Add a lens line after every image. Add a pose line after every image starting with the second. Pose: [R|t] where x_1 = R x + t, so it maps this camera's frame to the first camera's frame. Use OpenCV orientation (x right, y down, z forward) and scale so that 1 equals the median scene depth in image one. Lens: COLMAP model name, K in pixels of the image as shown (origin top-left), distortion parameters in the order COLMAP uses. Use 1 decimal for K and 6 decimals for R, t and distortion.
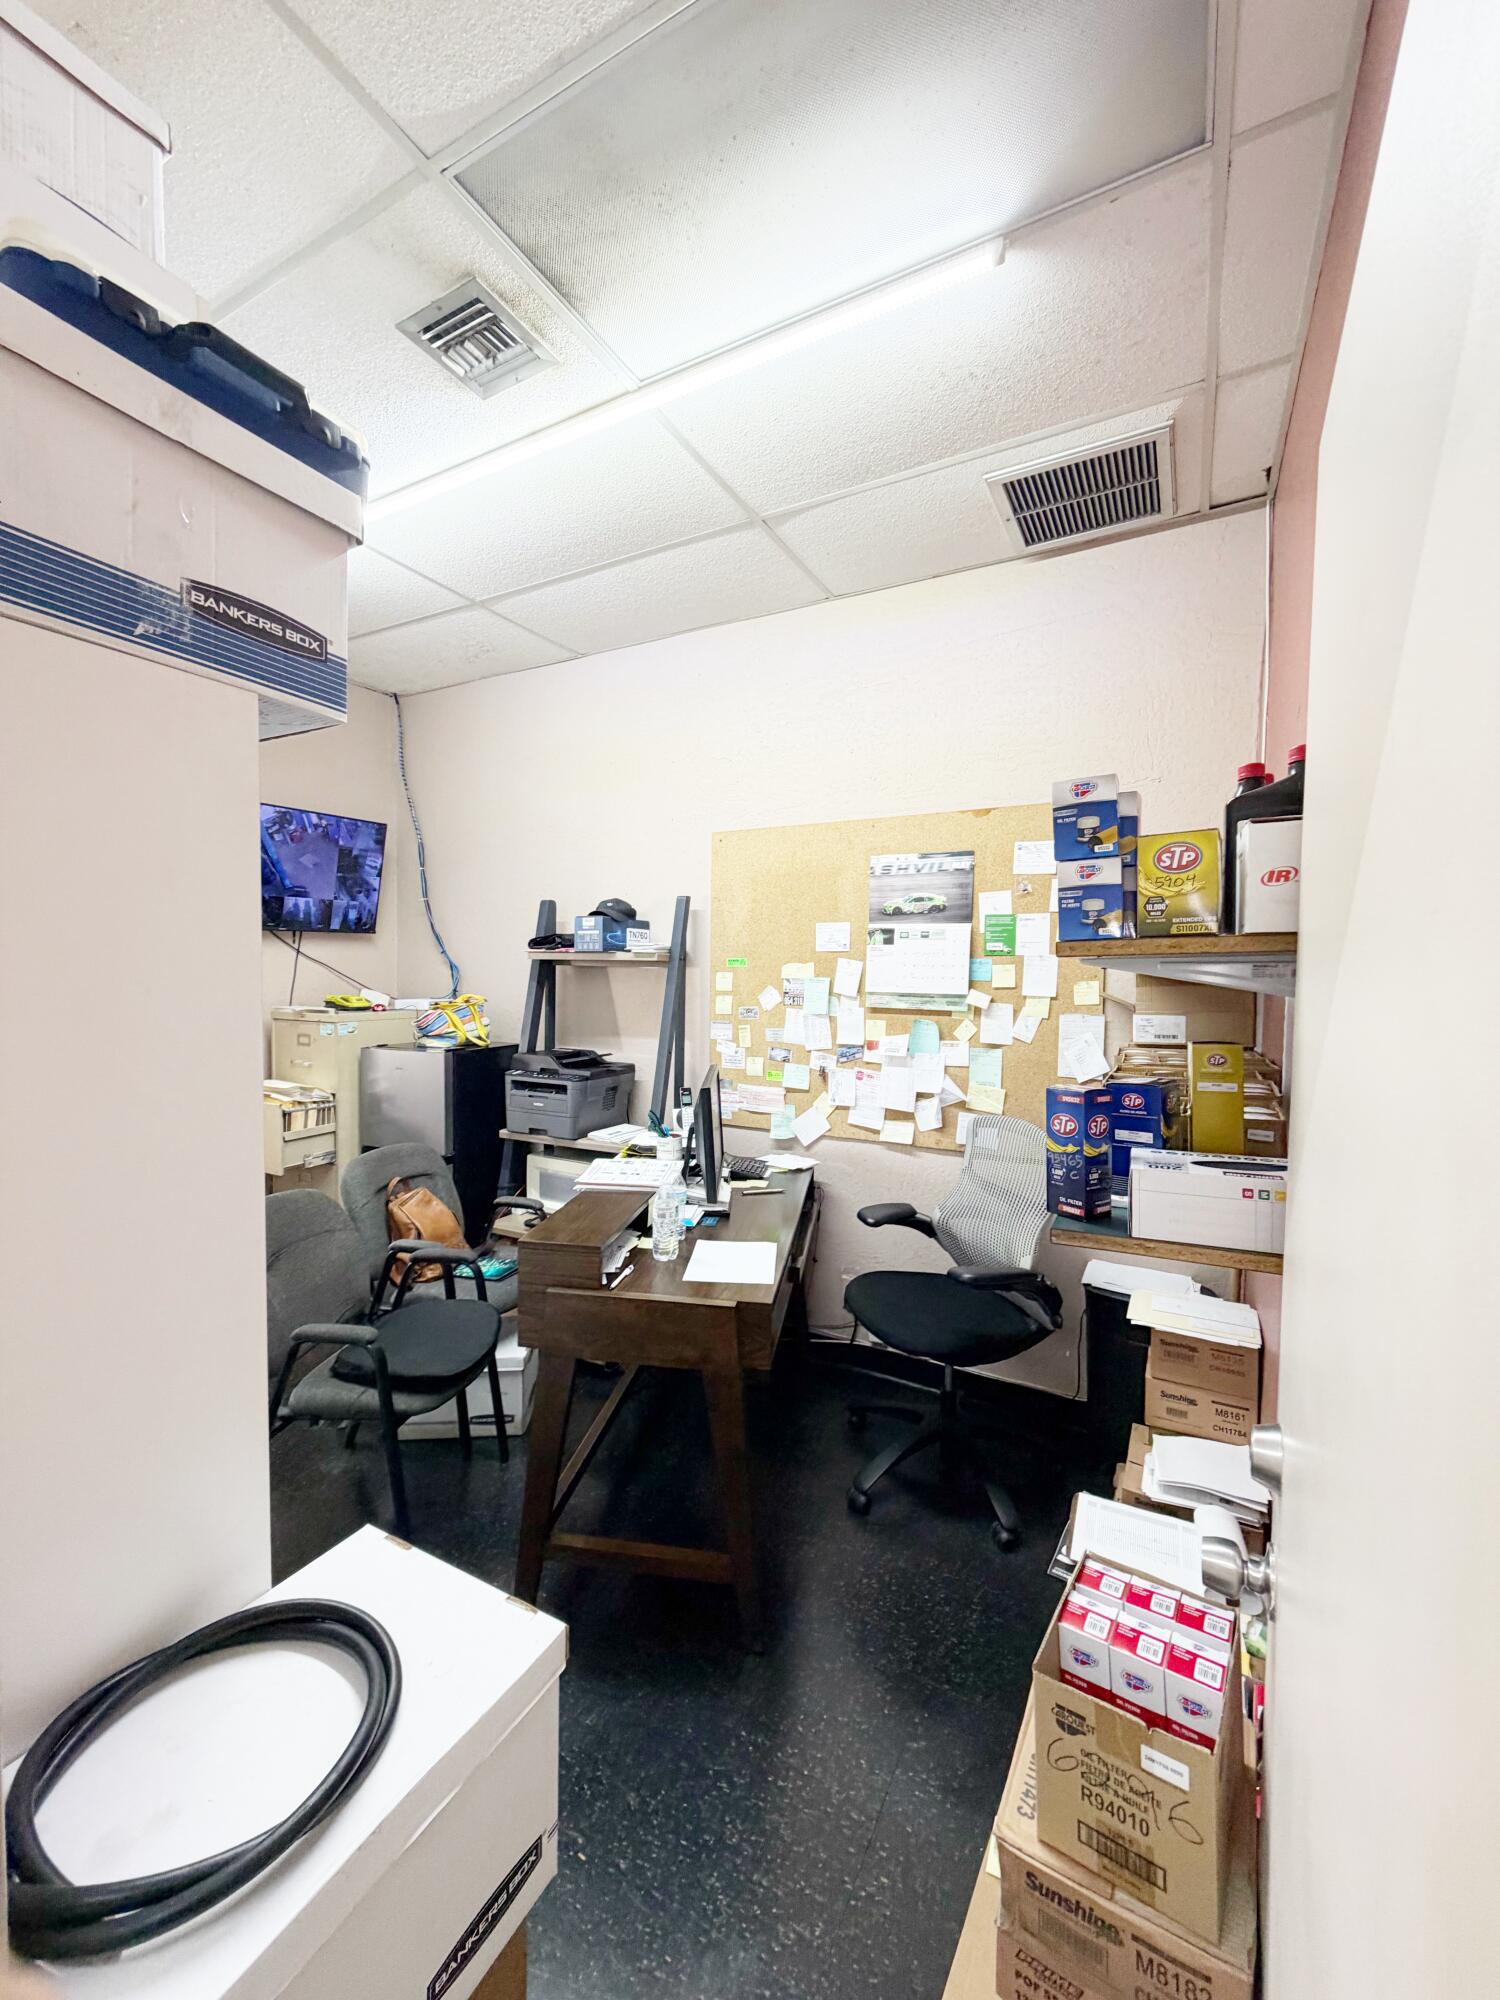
lens RADIAL K [[793.4, 0, 750.0], [0, 793.4, 1000.0], [0, 0, 1]] dist [0.001366, -0.000434]
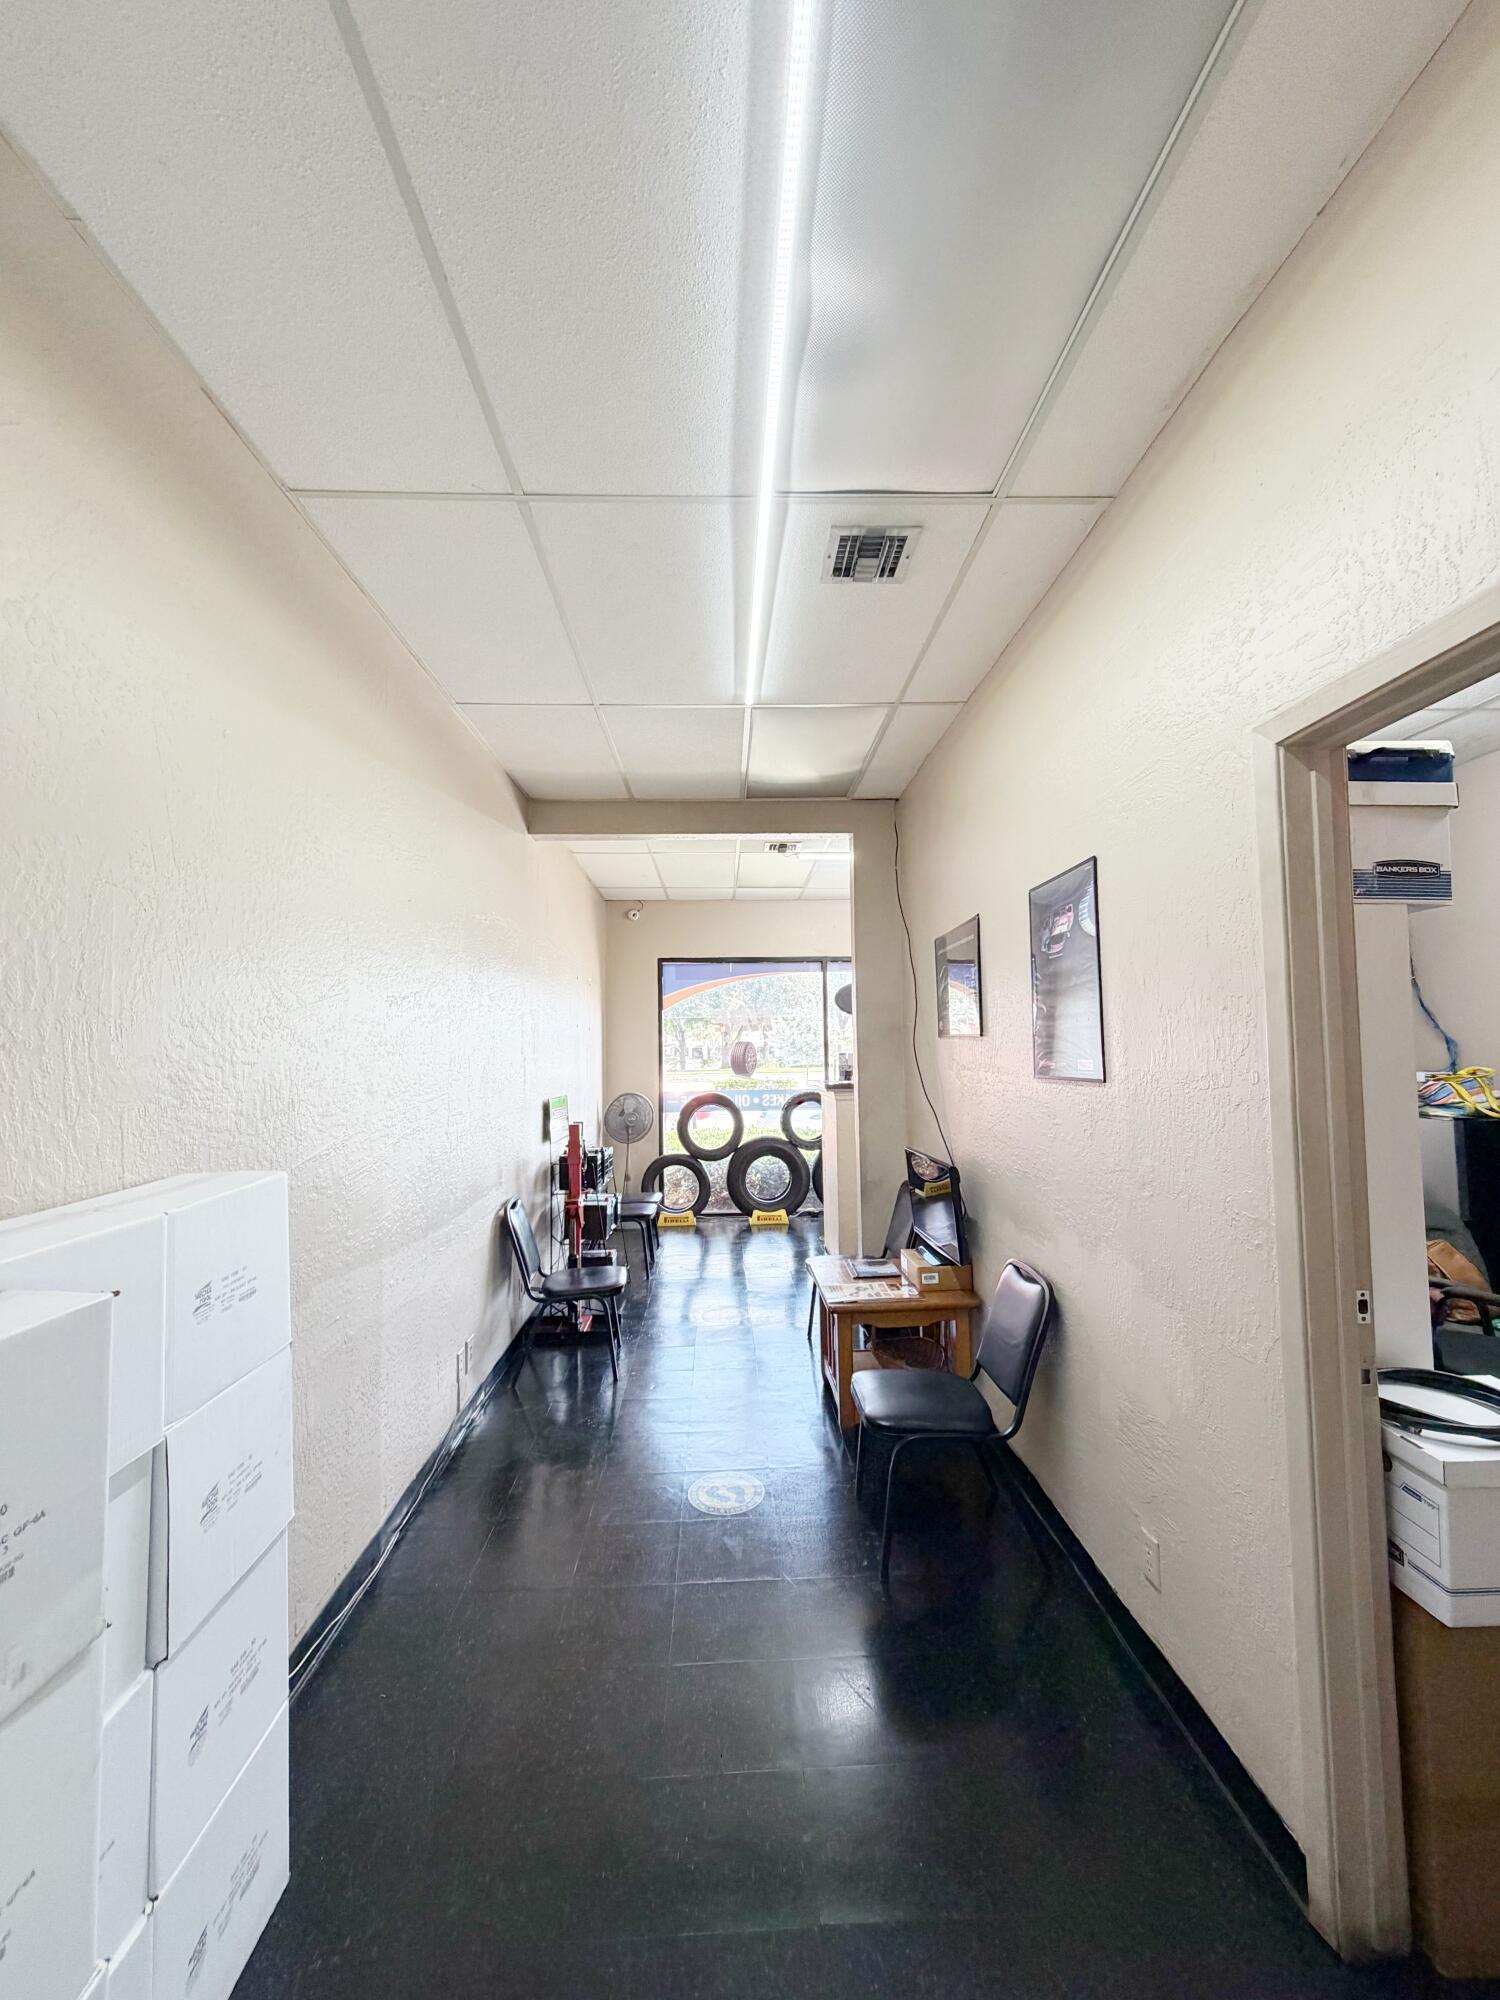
lens RADIAL K [[793.4, 0, 750.0], [0, 793.4, 1000.0], [0, 0, 1]] dist [0.001366, -0.000434]
pose [[0.509067, -0.064471, -0.858309, 0.065227], [-0.019859, 0.996046, -0.086596, 0.016535], [0.860498, 0.061128, 0.505774, -0.387899]]
